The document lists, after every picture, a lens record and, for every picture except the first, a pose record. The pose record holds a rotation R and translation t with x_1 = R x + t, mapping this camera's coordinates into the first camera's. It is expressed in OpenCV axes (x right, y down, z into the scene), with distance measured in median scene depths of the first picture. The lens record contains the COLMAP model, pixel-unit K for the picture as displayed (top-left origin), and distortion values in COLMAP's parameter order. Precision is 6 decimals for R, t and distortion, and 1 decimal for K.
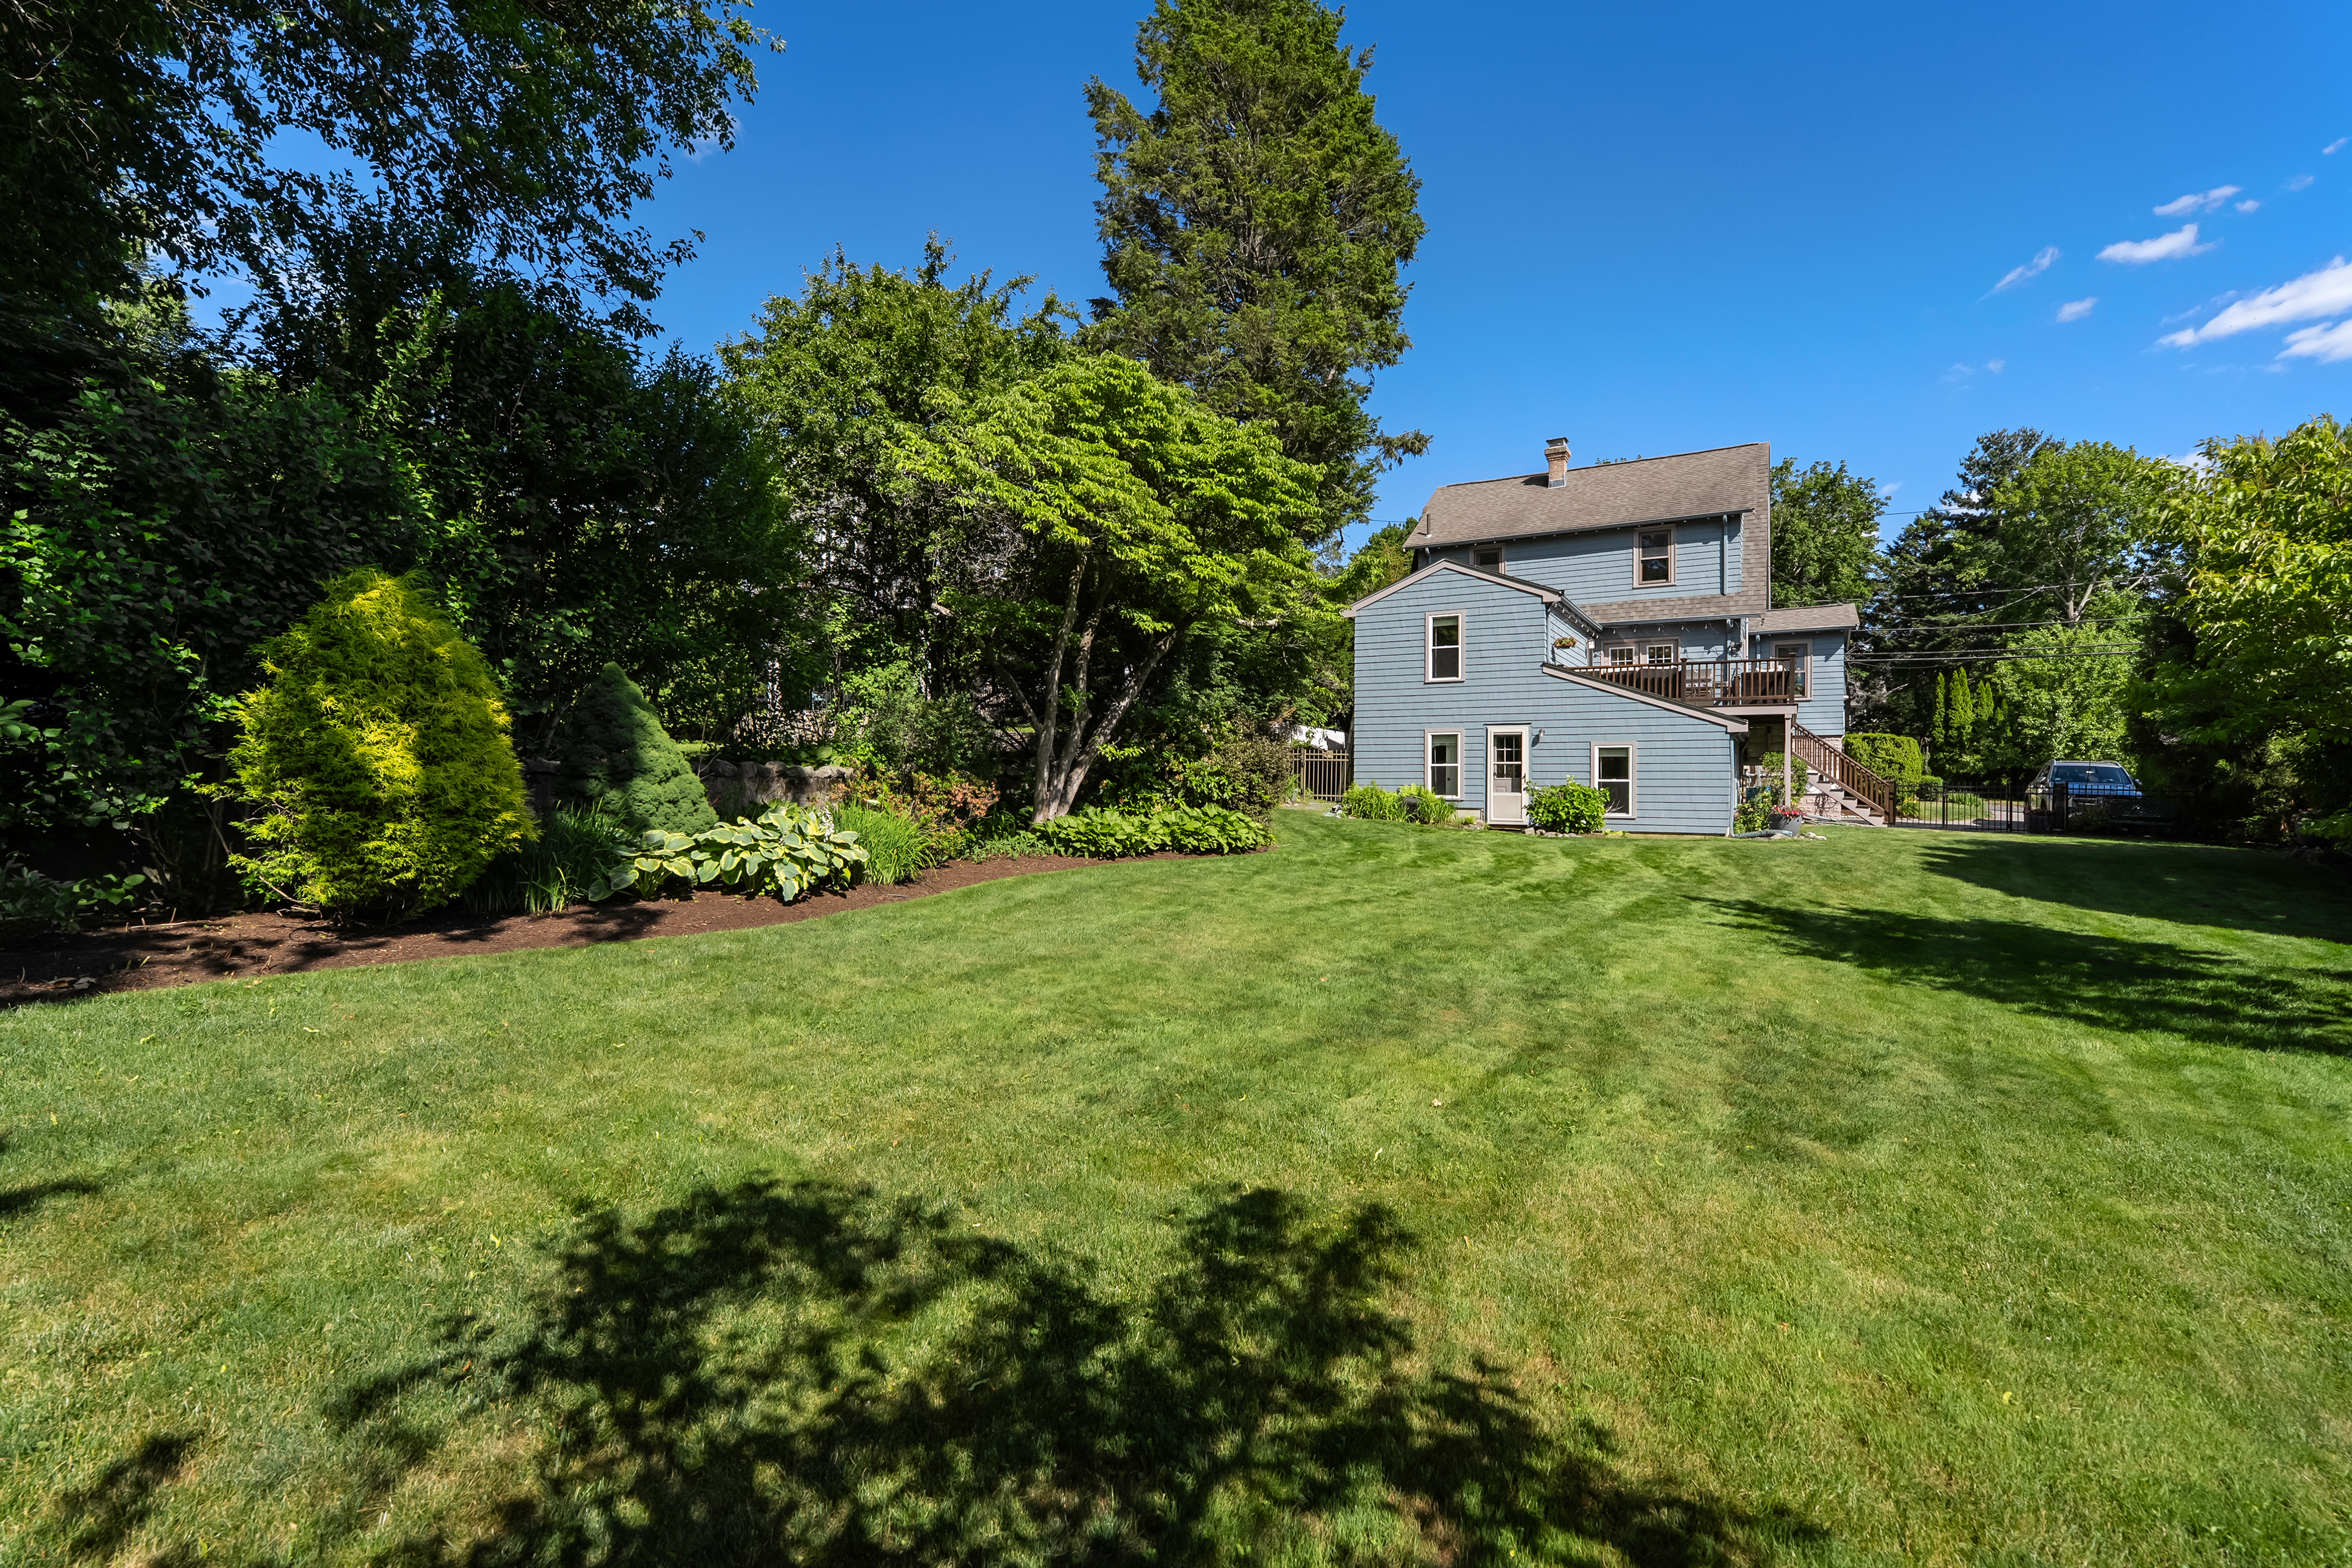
lens RADIAL K [[1107.9, 0, 1165.7], [0, 1107.9, 775.9], [0, 0, 1]] dist [0.019119, 0.000364]
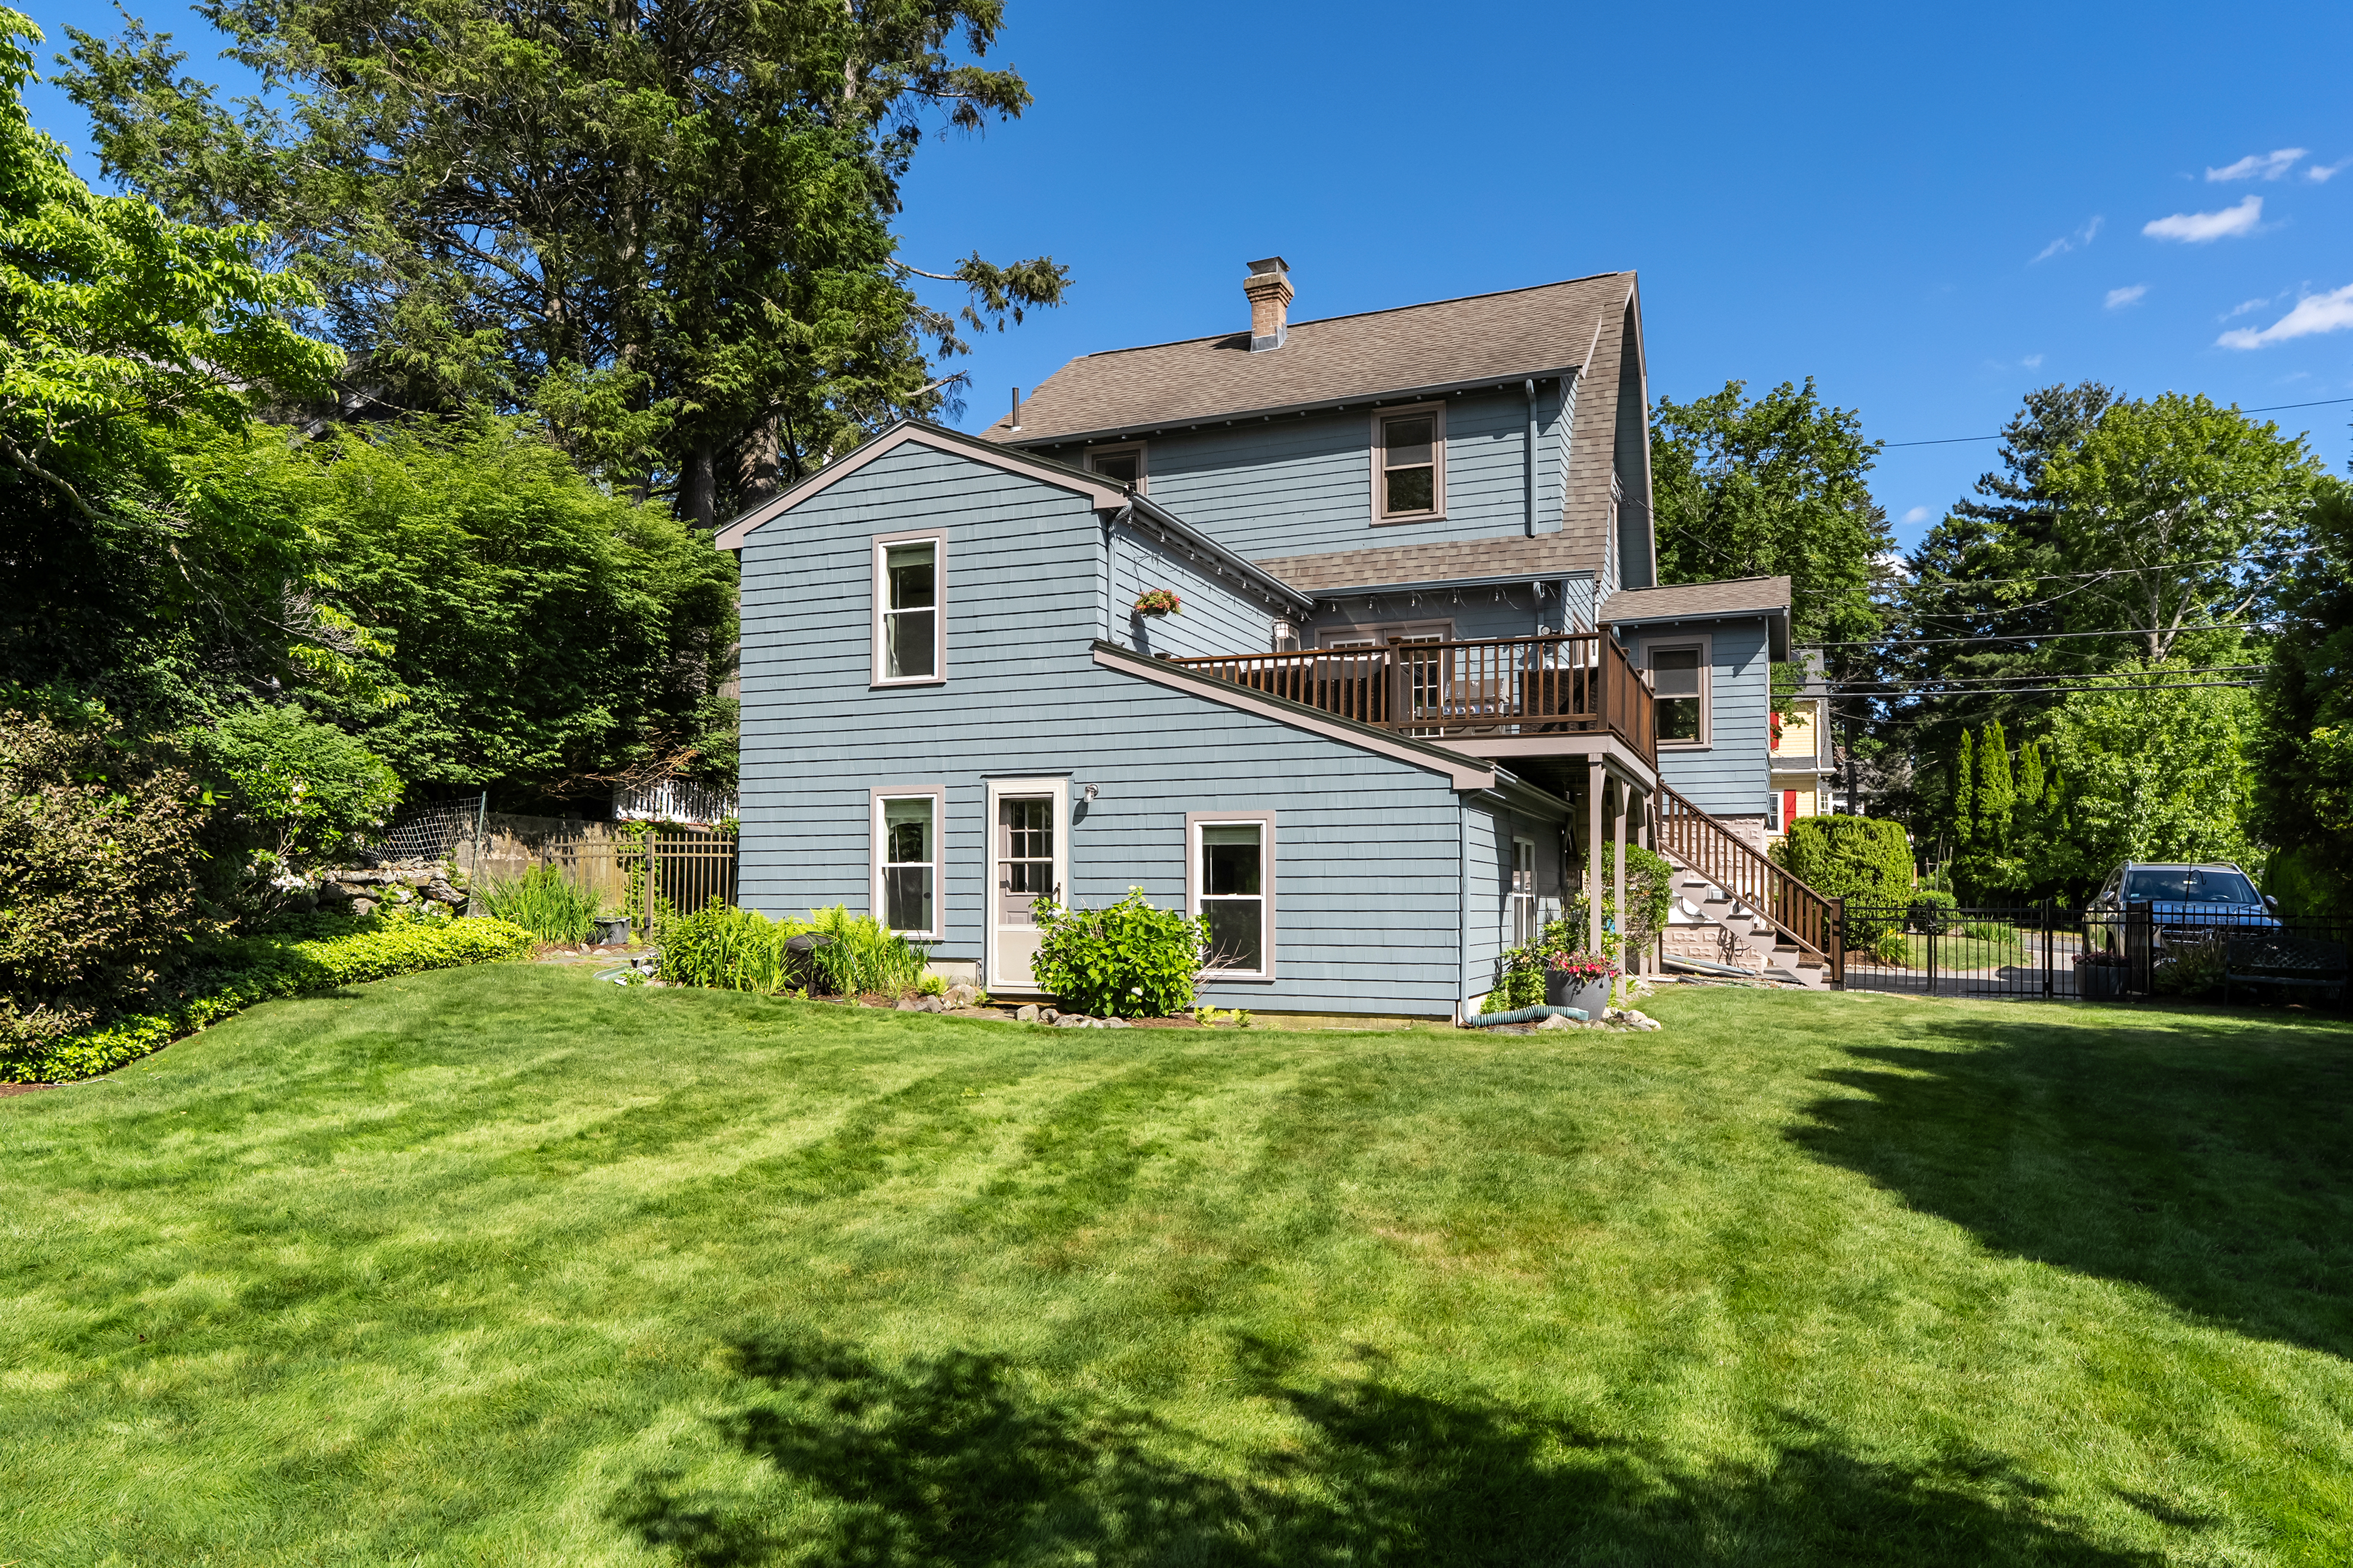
lens RADIAL K [[1472.9, 0, 1175.4], [0, 1472.9, 872.5], [0, 0, 1]] dist [0.003872, 0.003629]
pose [[0.995754, 0.000839, 0.092045, 0.243877], [0.000656, 0.999868, -0.016207, 0.002879], [-0.092047, 0.016199, 0.995623, 0.301920]]
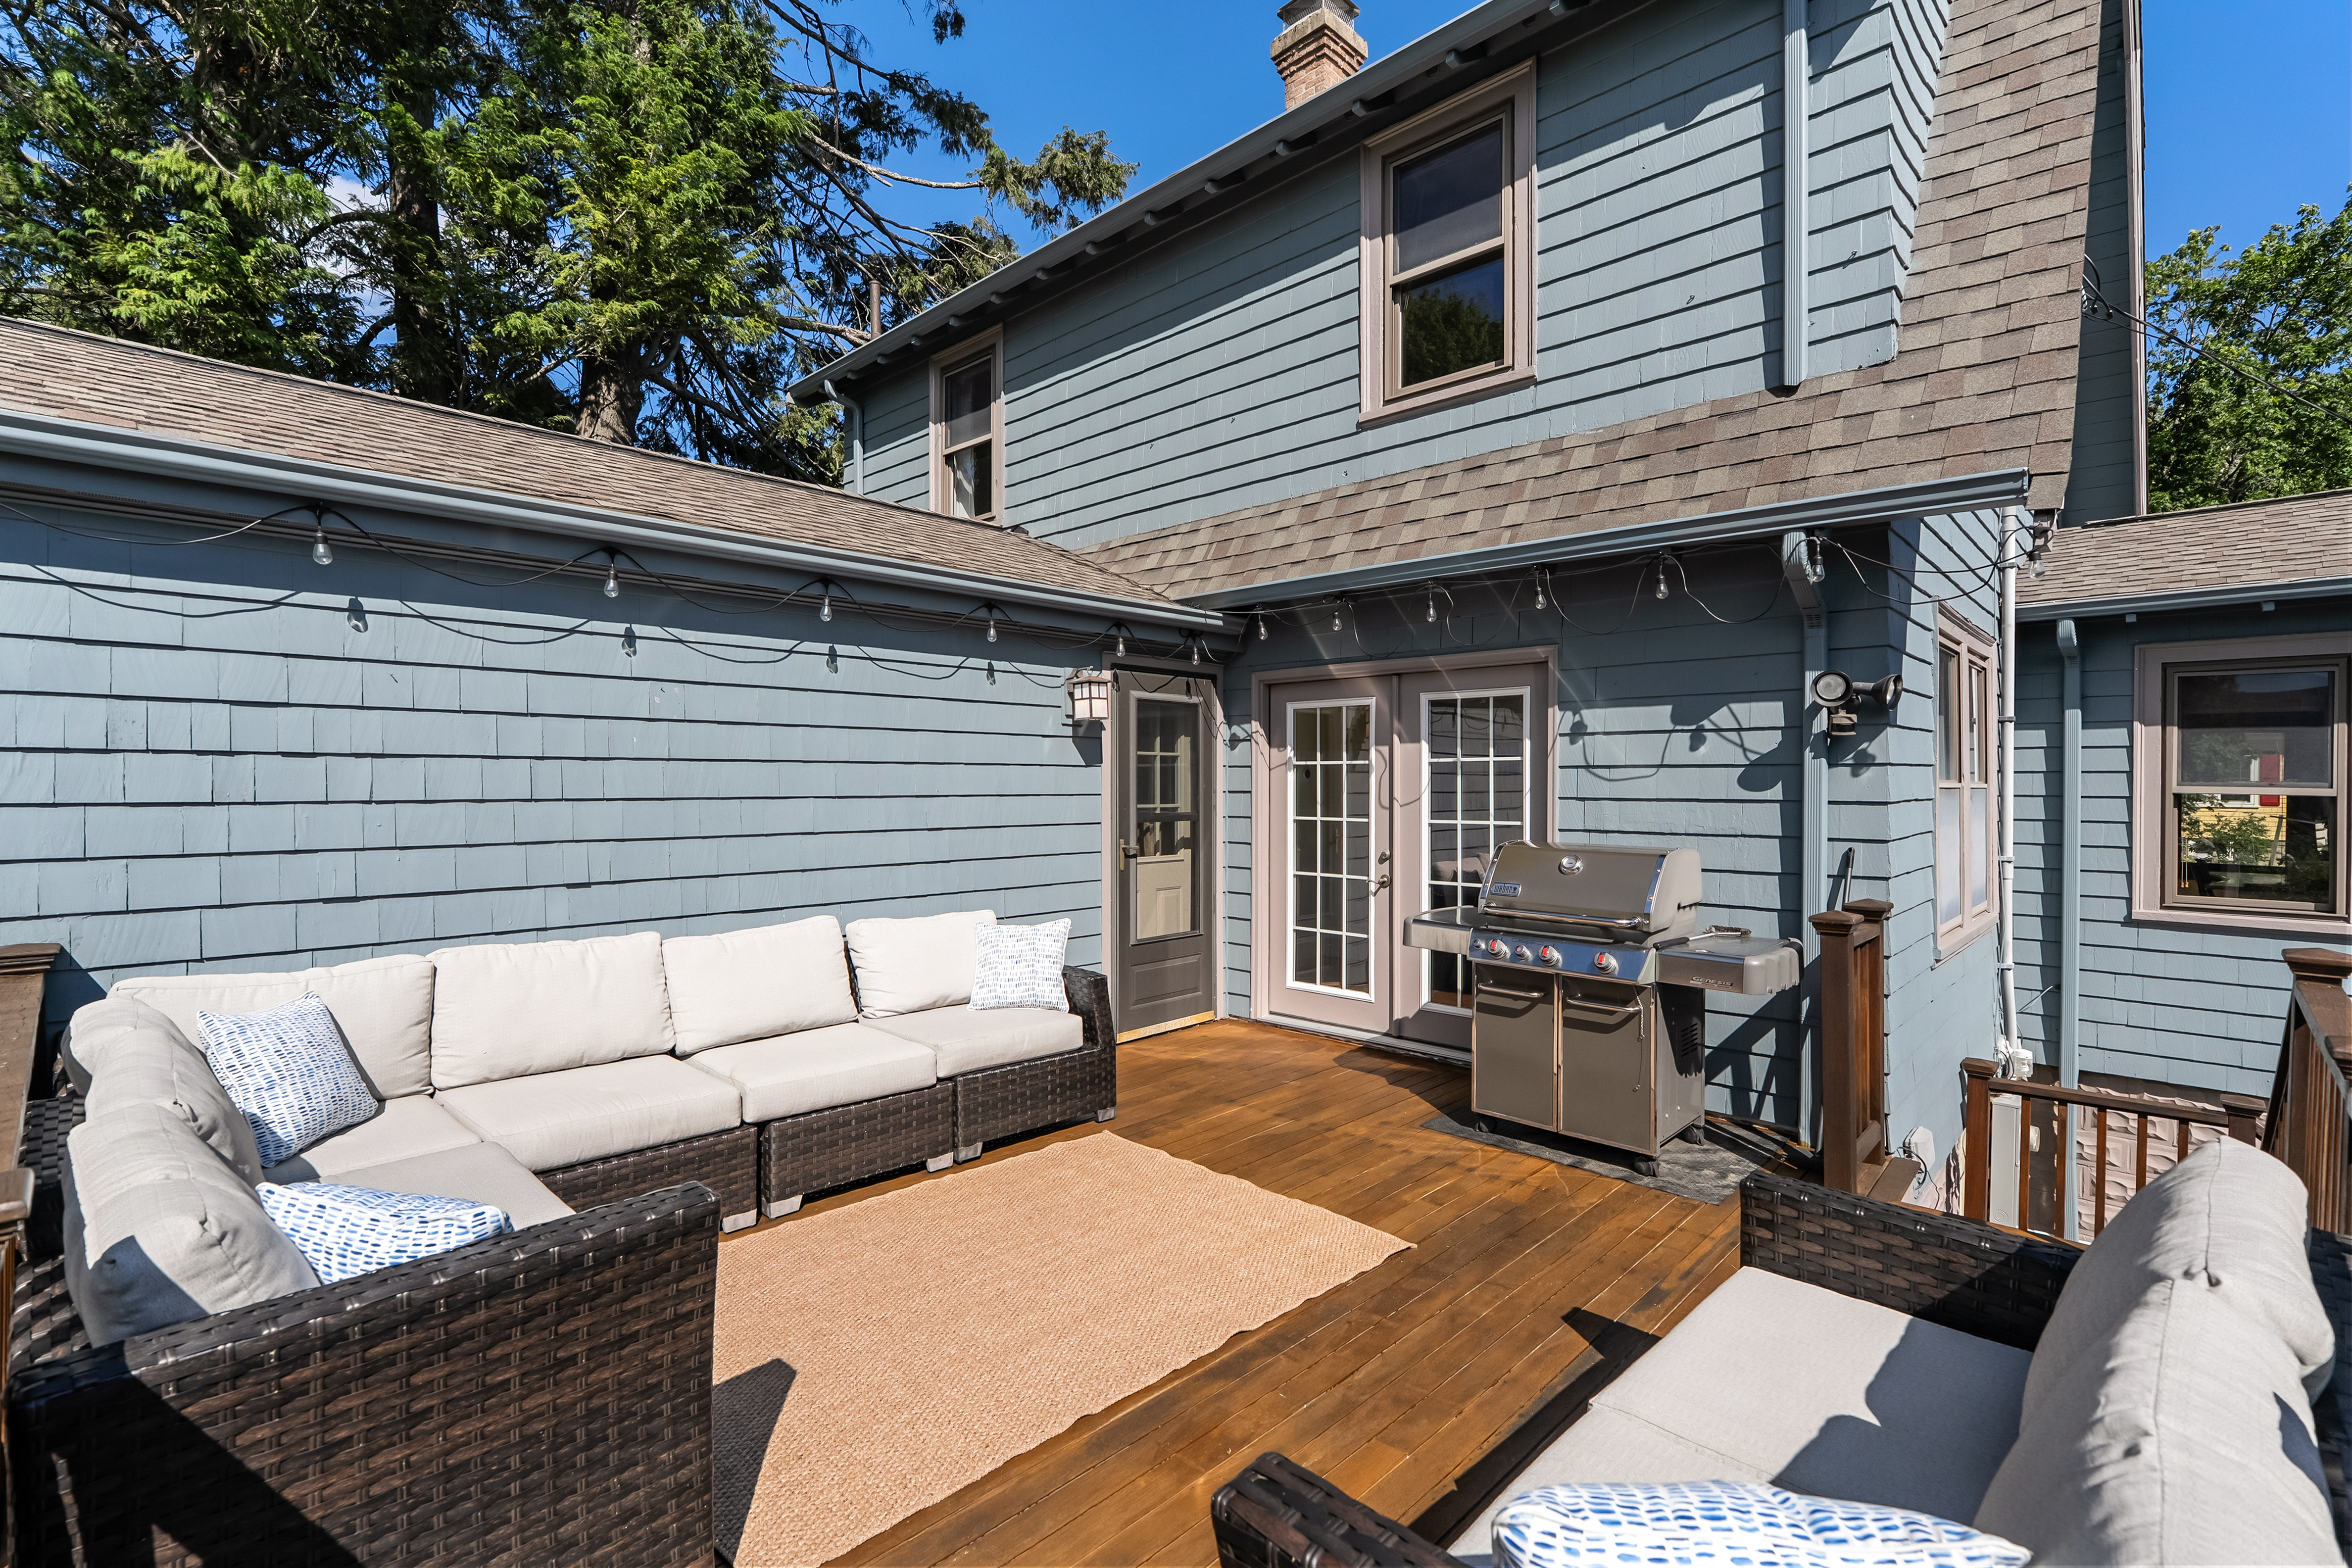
lens RADIAL K [[1079.5, 0, 1176.0], [0, 1079.5, 784.0], [0, 0, 1]] dist [-0.003330, 0.000536]
pose [[0.964243, 0.000193, -0.265021, 0.403465], [-0.001147, 0.999993, -0.003446, -0.091379], [0.265019, 0.003627, 0.964236, 0.726050]]
